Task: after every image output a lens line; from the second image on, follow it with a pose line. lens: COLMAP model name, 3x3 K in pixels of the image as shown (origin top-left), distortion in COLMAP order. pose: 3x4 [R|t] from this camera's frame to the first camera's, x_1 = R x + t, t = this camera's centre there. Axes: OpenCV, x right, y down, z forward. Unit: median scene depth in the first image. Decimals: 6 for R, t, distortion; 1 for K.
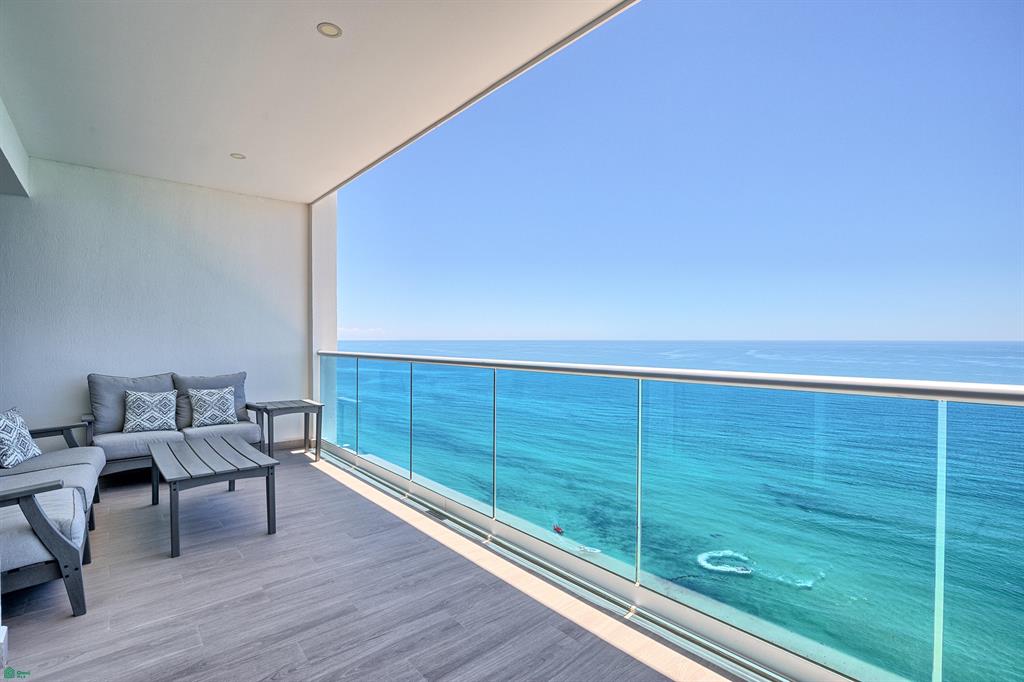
lens RADIAL K [[472.9, 0, 511.9], [0, 472.9, 343.4], [0, 0, 1]] dist [-0.026028, 0.003145]
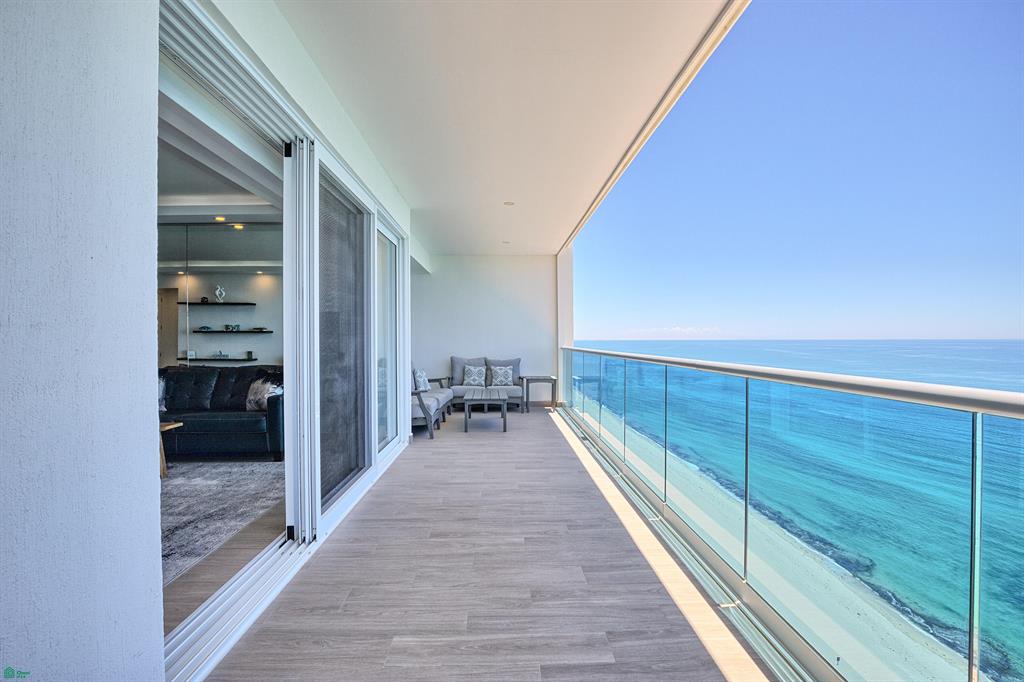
lens RADIAL K [[472.9, 0, 505.8], [0, 472.9, 342.9], [0, 0, 1]] dist [-0.026028, 0.003145]
pose [[0.763692, 0.001323, -0.645579, 0.596317], [0.000405, 0.999997, 0.002529, -0.000234], [0.645581, -0.002192, 0.763689, -0.427330]]
